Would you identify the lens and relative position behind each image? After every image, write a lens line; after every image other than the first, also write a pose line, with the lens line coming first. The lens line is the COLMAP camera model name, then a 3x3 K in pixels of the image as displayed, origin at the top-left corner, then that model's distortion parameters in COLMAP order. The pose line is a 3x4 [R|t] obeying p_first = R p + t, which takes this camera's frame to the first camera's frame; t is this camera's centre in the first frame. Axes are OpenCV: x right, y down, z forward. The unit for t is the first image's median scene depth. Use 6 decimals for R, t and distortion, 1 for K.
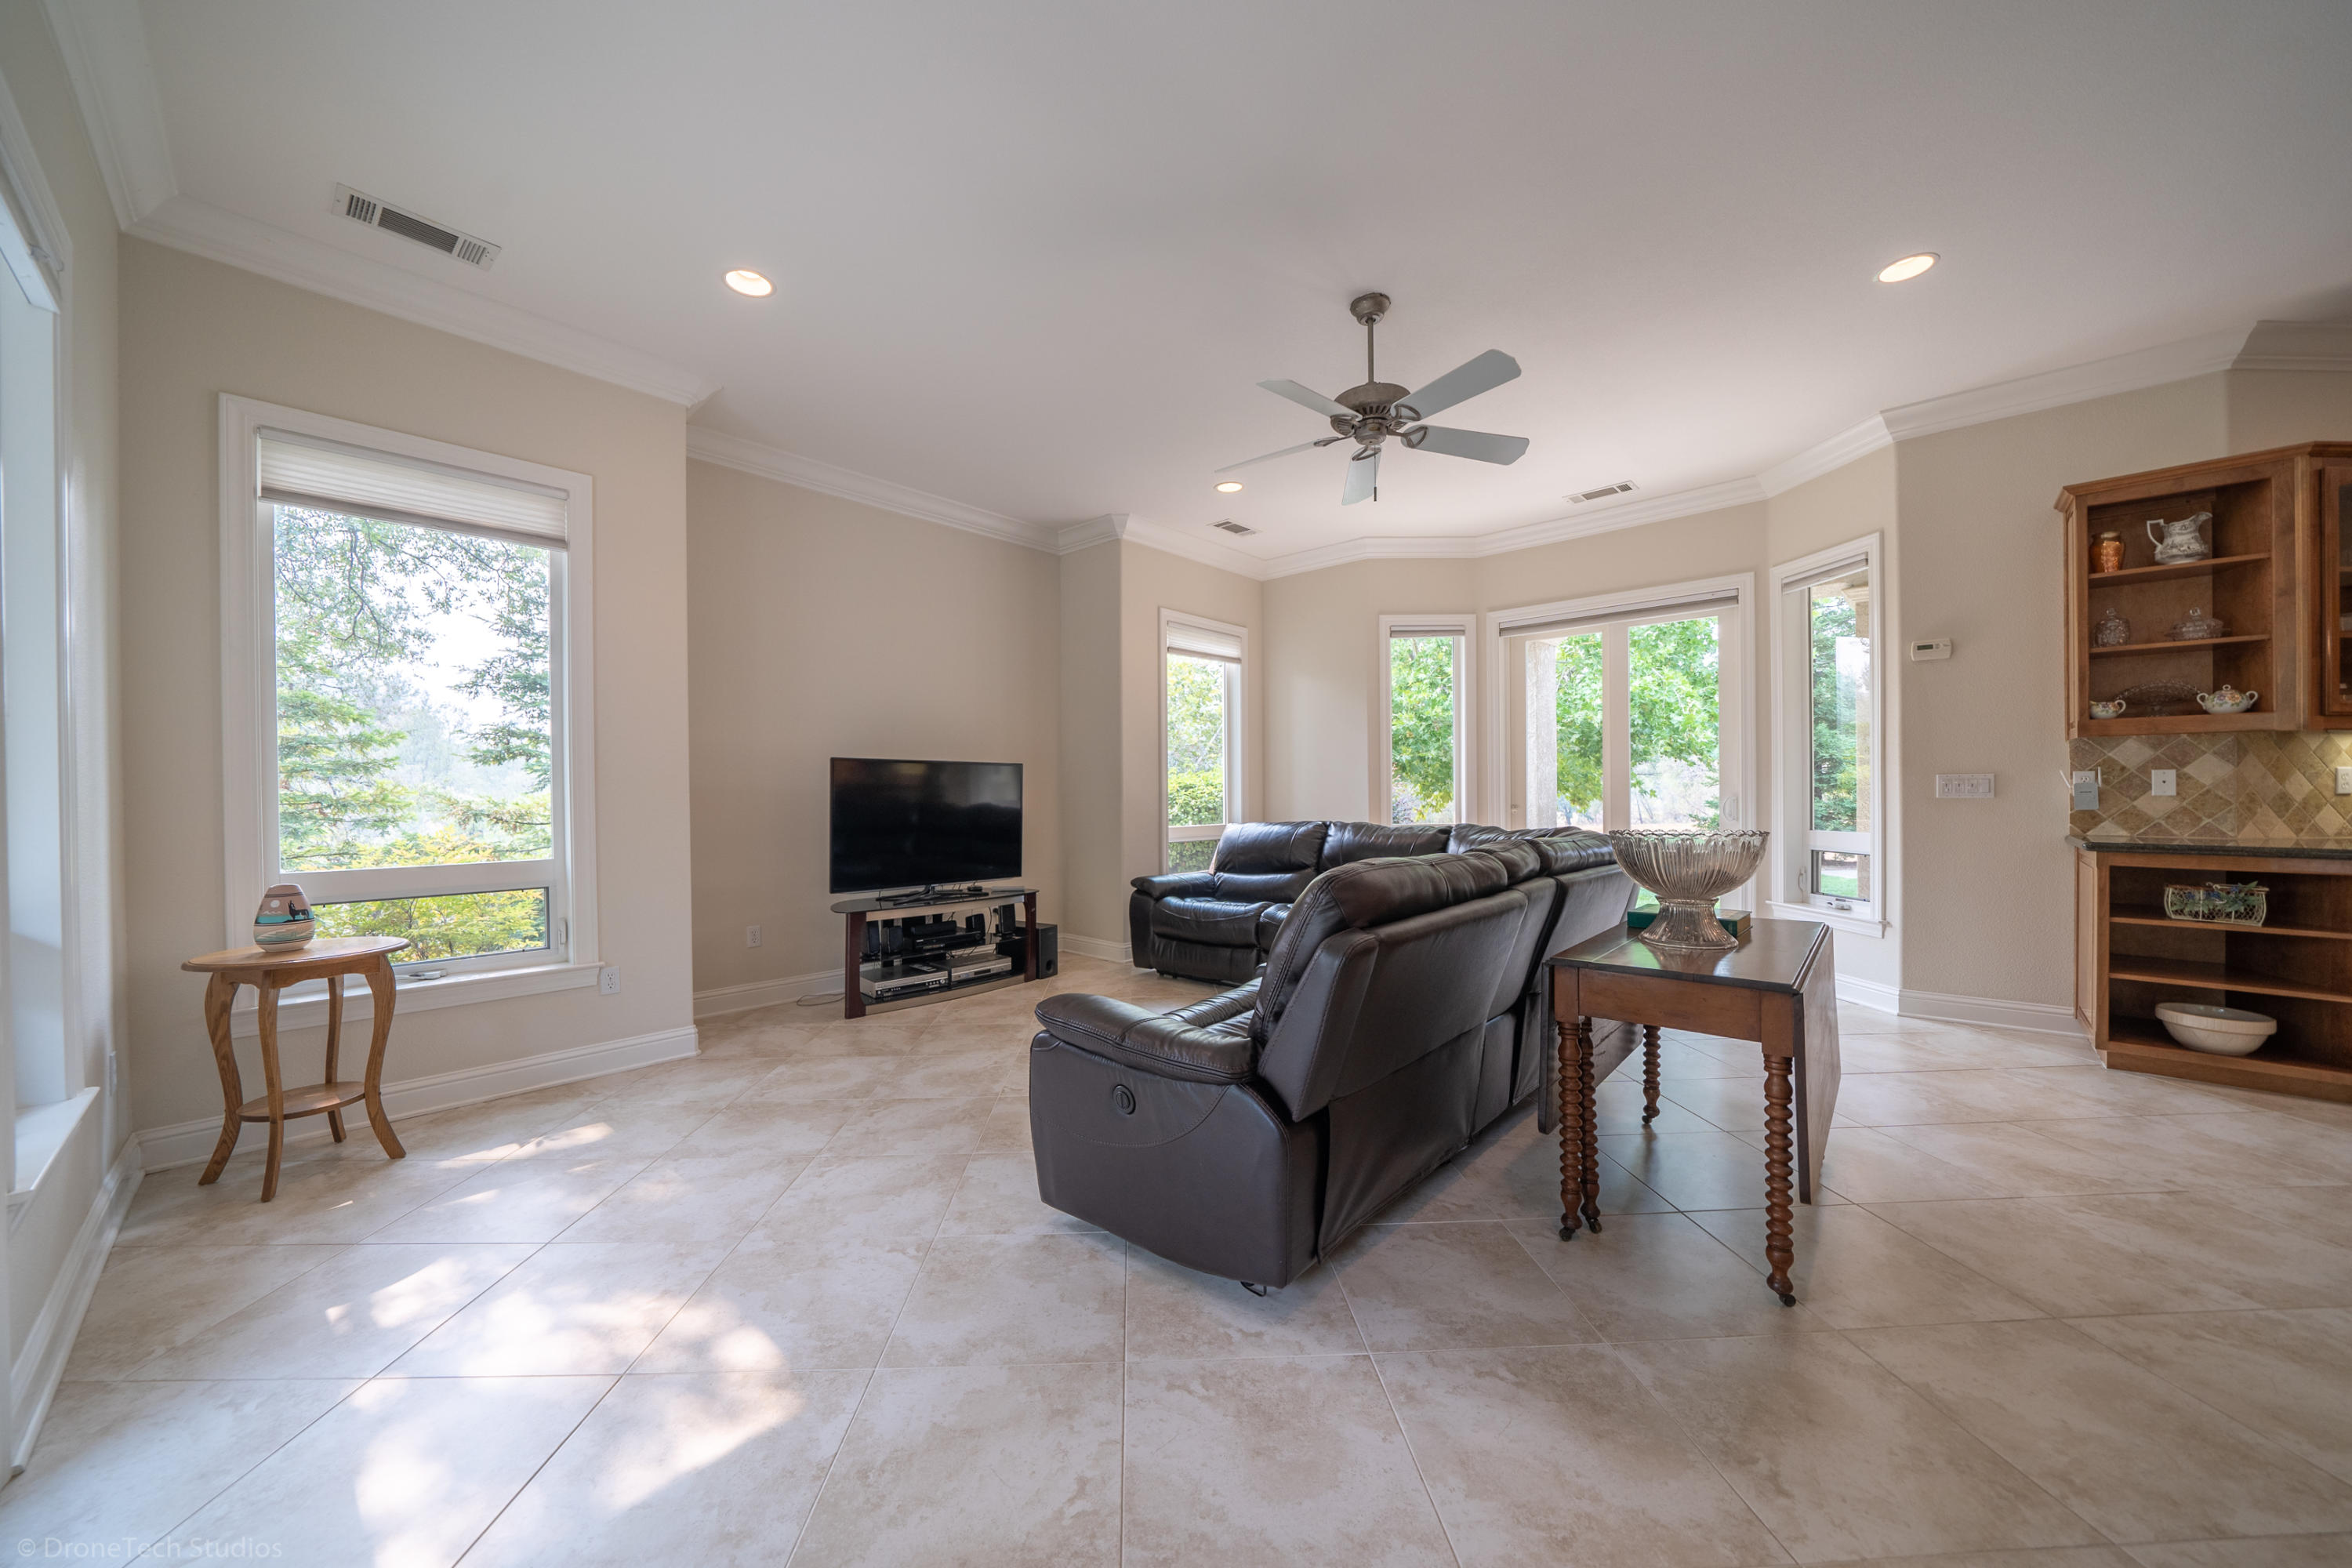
lens RADIAL K [[811.9, 0, 1154.0], [0, 811.9, 796.7], [0, 0, 1]] dist [-0.014181, 0.000928]
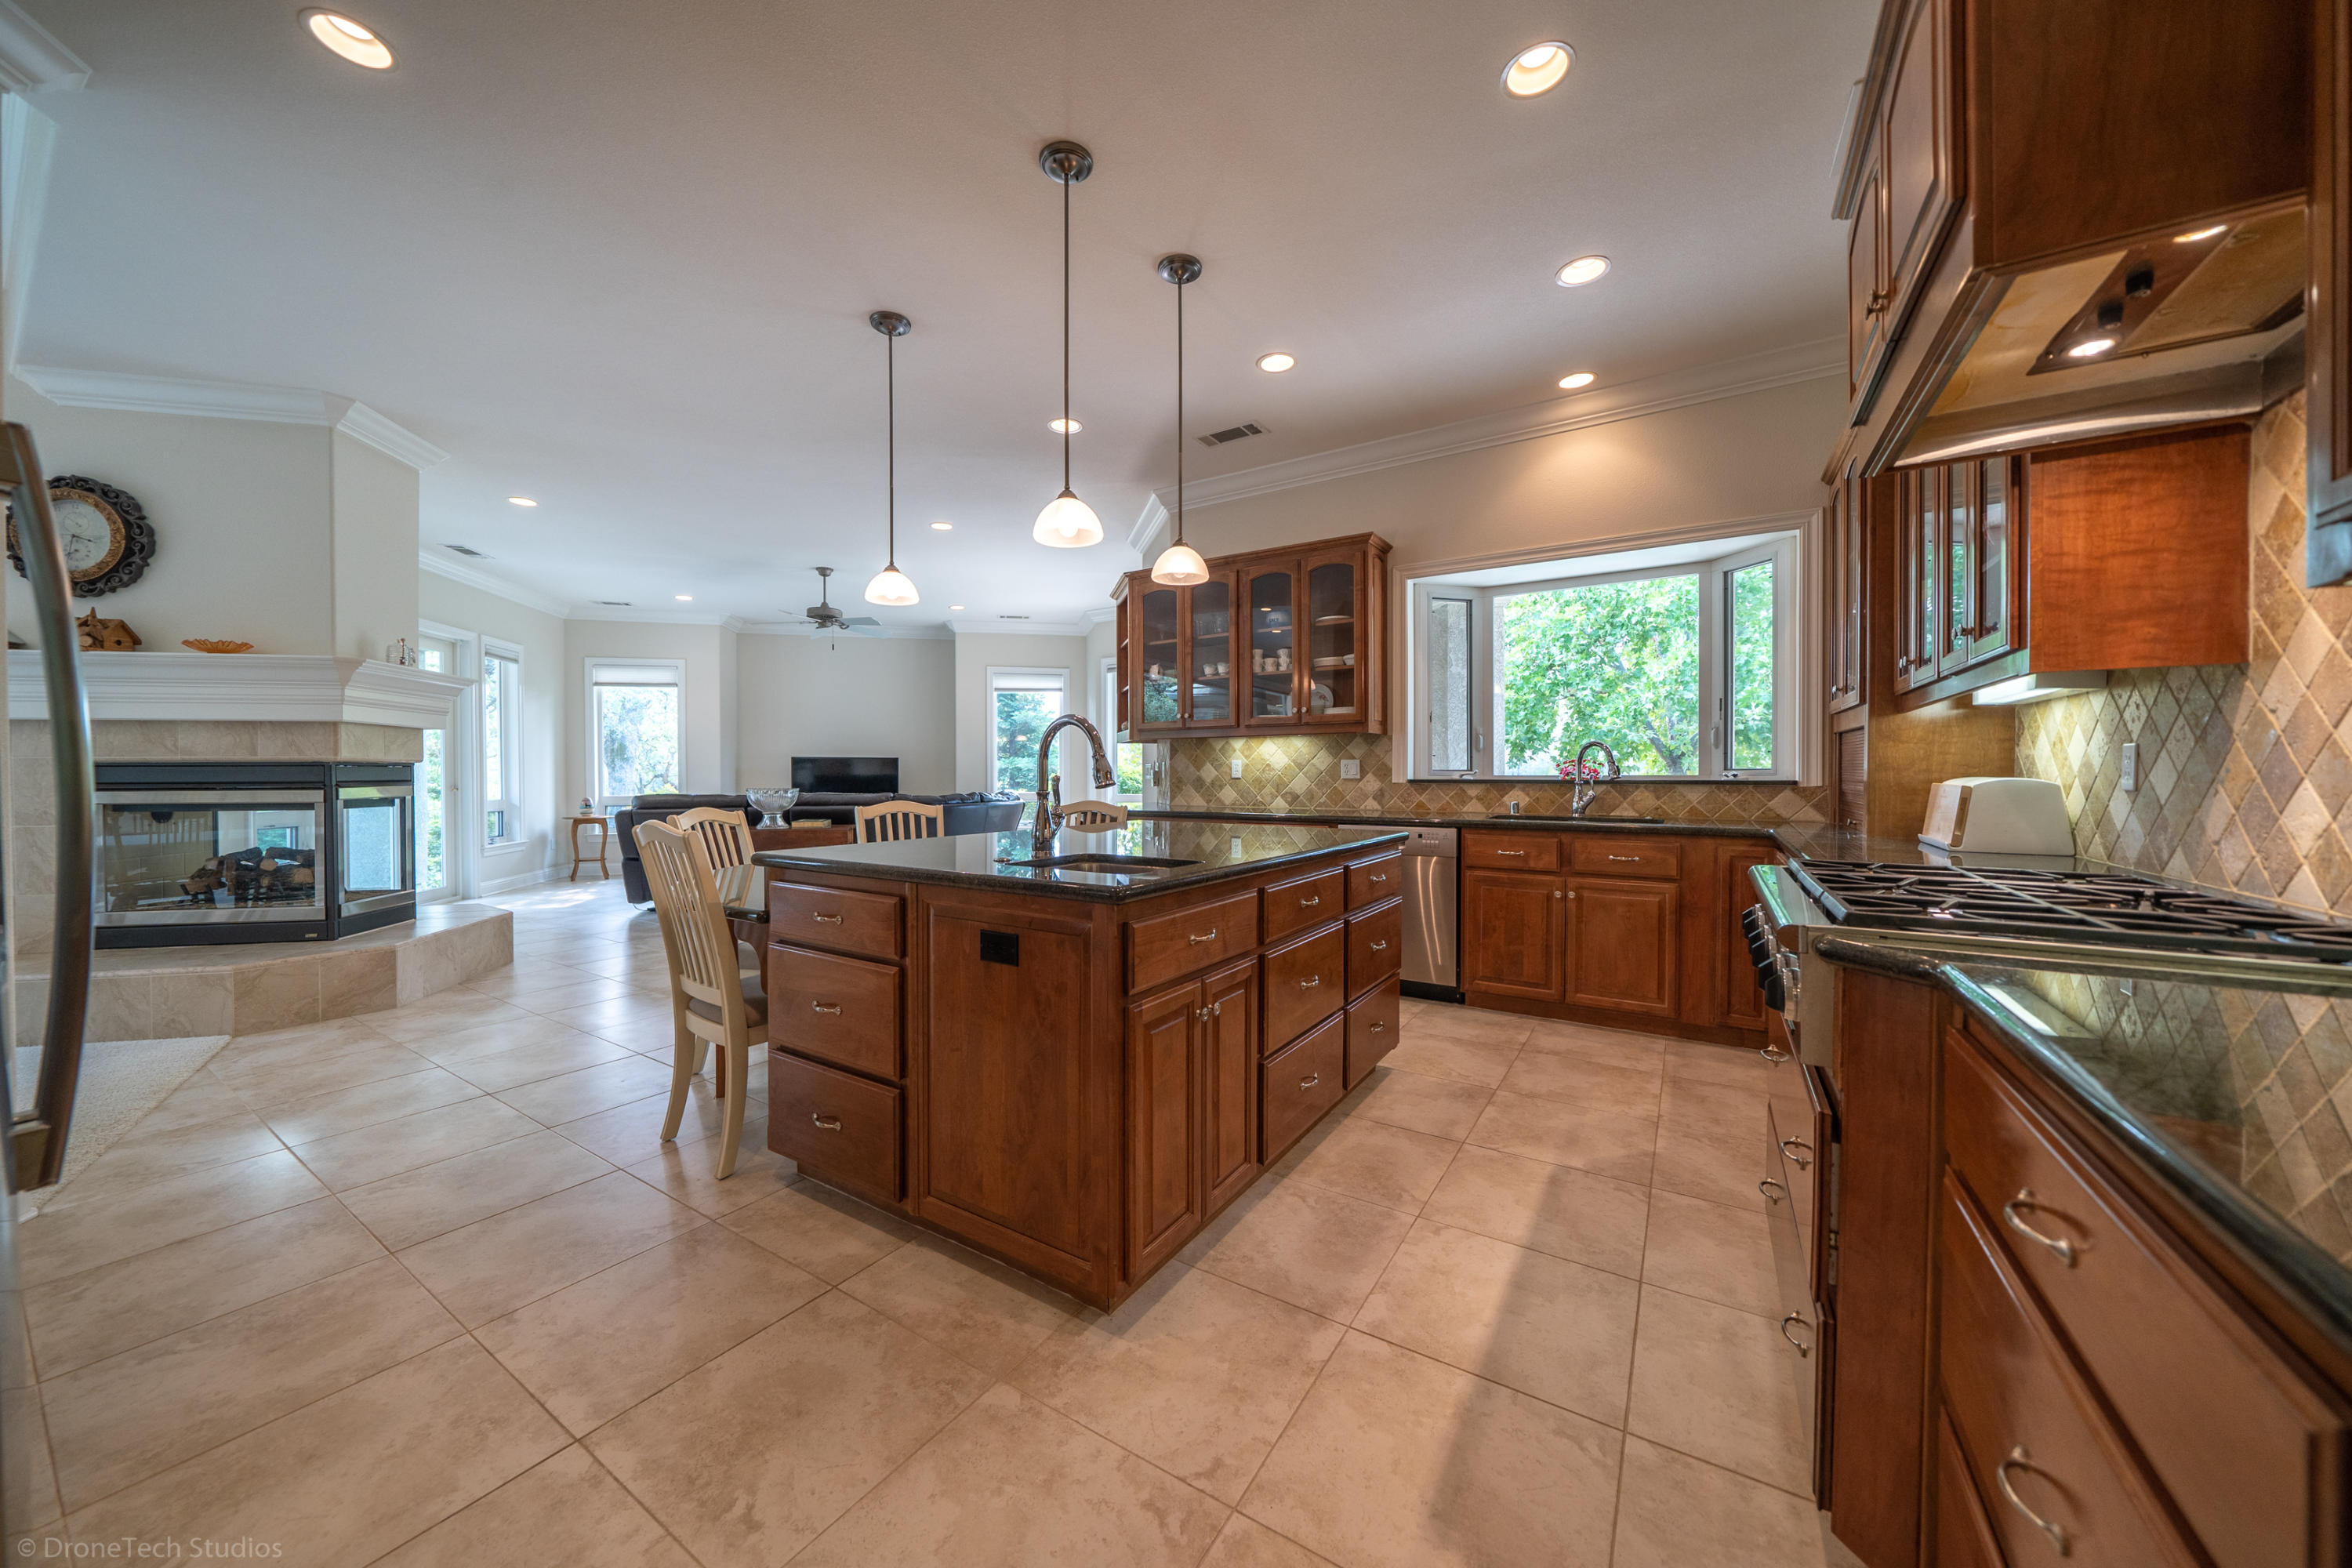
lens RADIAL K [[811.9, 0, 1157.5], [0, 811.9, 779.2], [0, 0, 1]] dist [-0.014181, 0.000928]
pose [[0.819467, 0.009887, -0.573040, 2.280796], [-0.007216, 0.999950, 0.006933, -0.011051], [0.573080, -0.001547, 0.819498, -0.368127]]
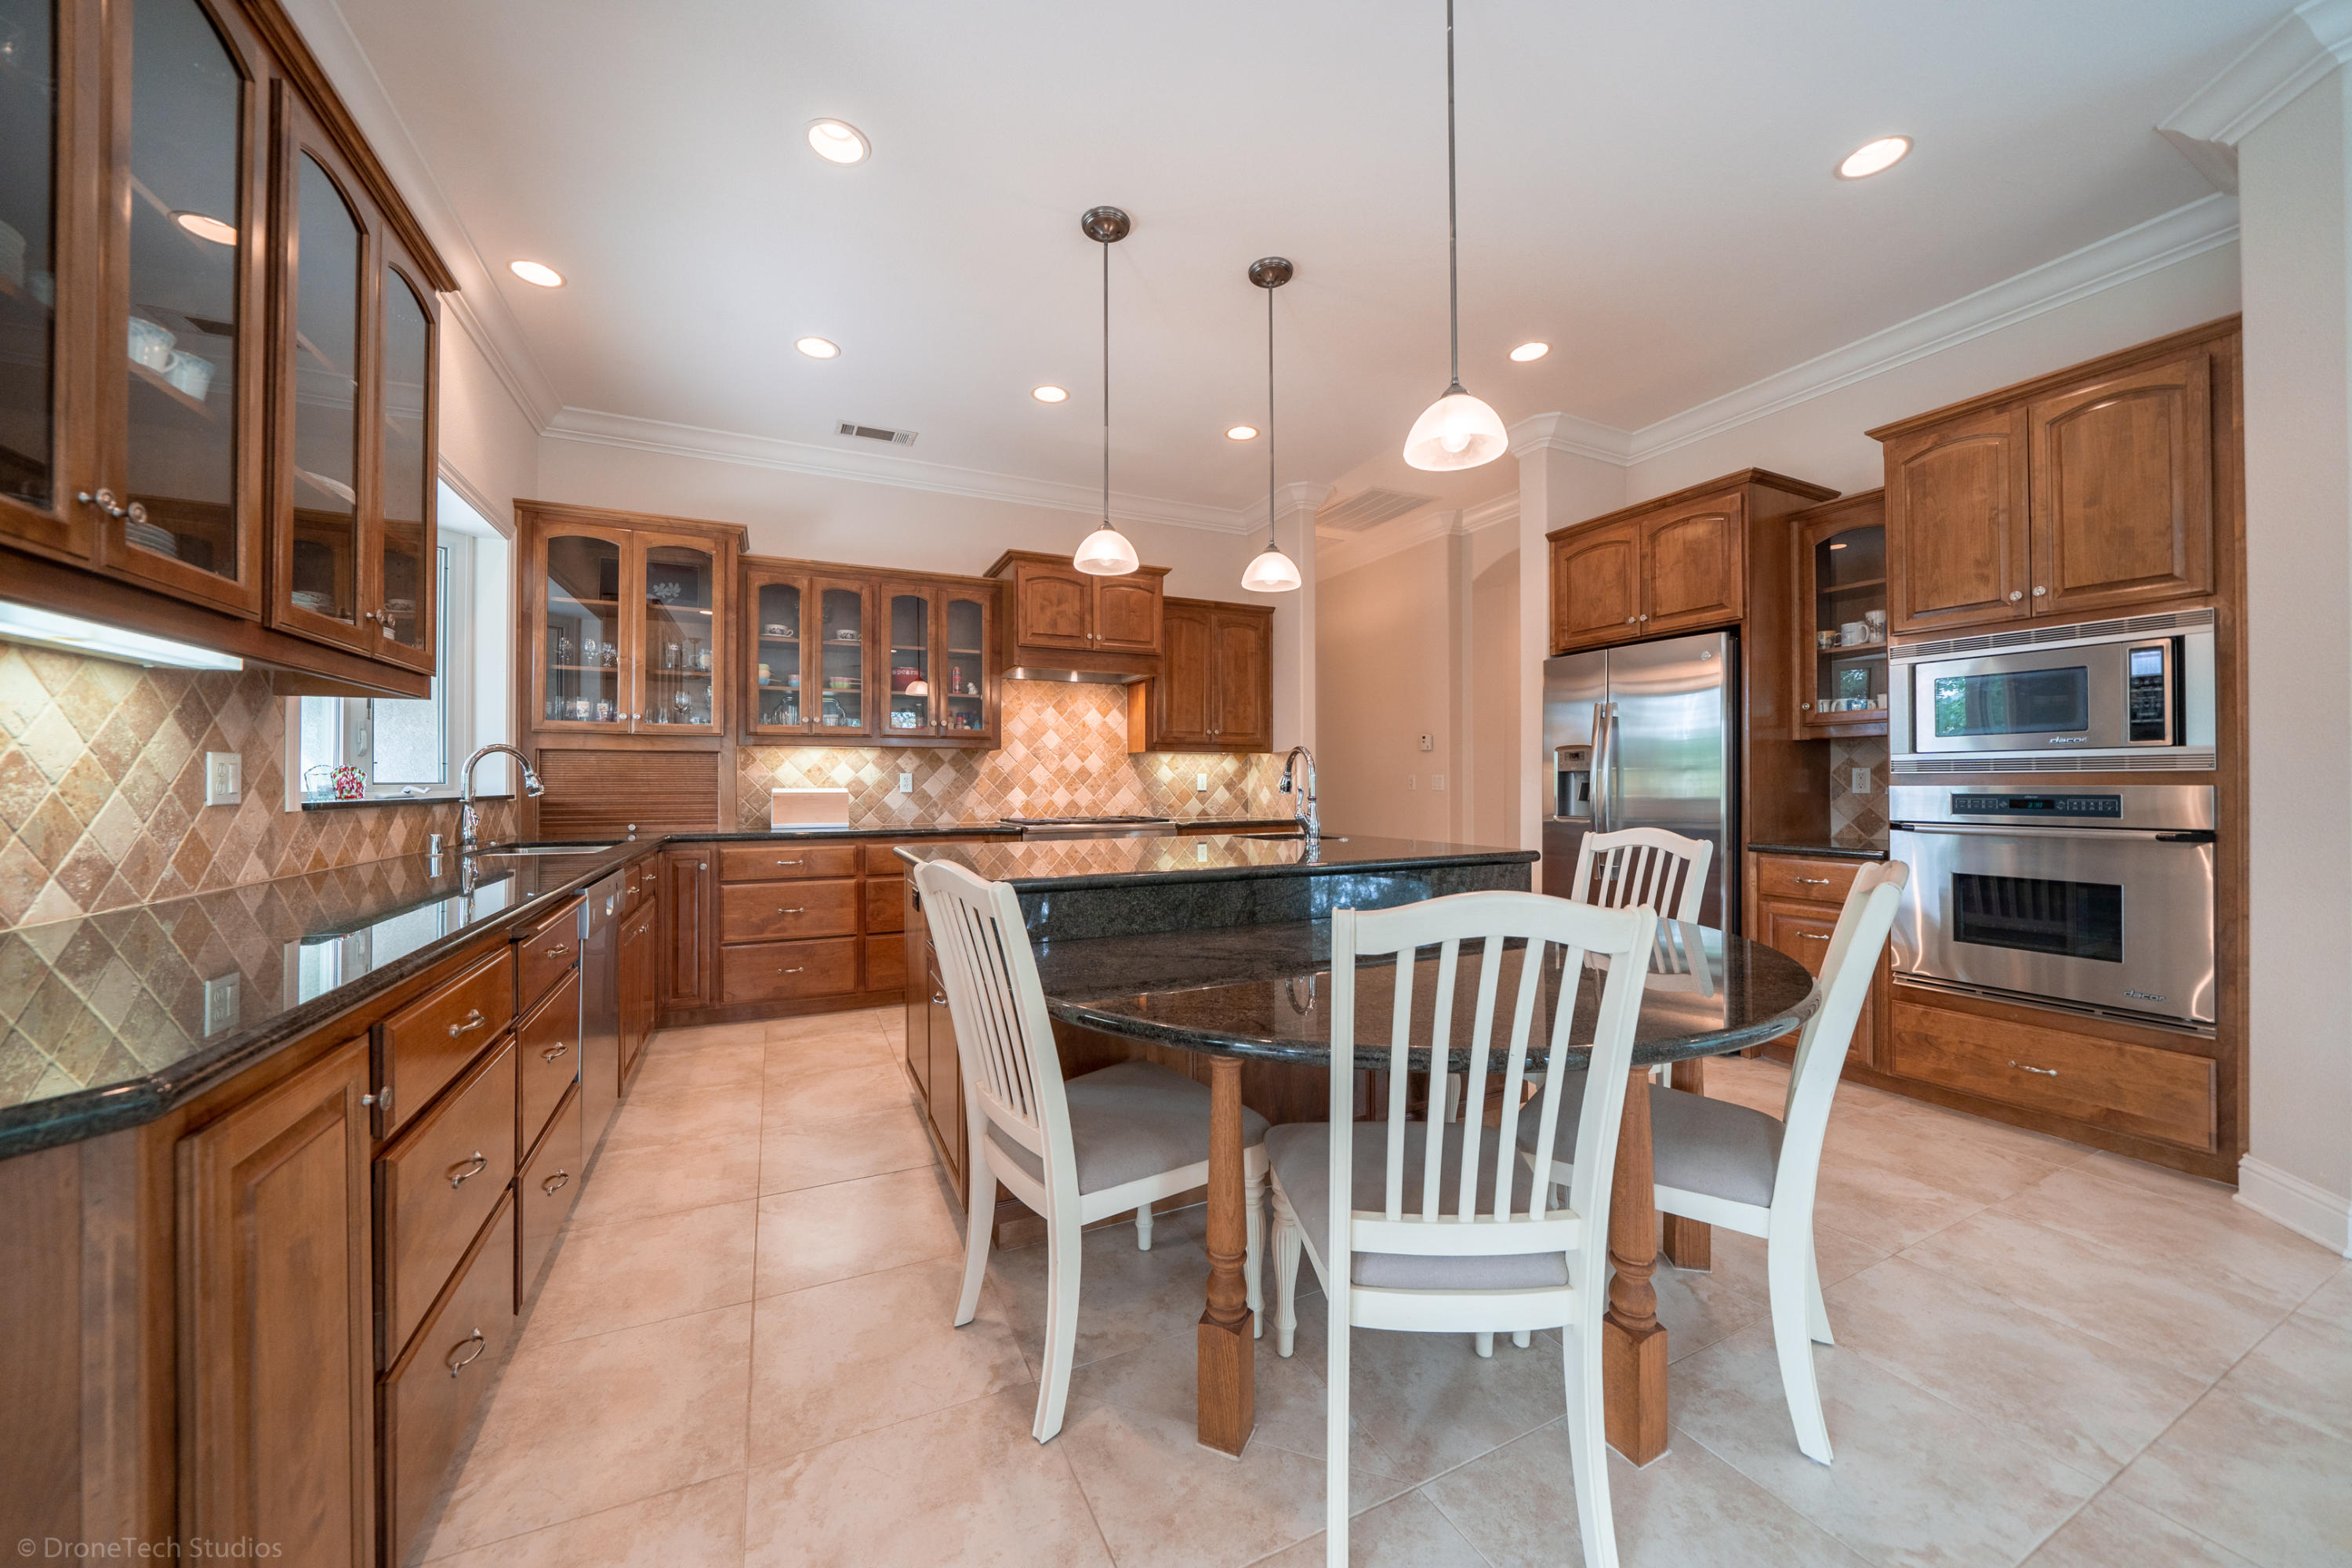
lens RADIAL K [[811.9, 0, 1185.7], [0, 811.9, 781.0], [0, 0, 1]] dist [-0.014181, 0.000928]
pose [[-0.425374, 0.010393, 0.904958, 1.010140], [0.010598, 0.999923, -0.006502, -0.009824], [-0.904956, 0.006825, -0.425451, 0.666125]]
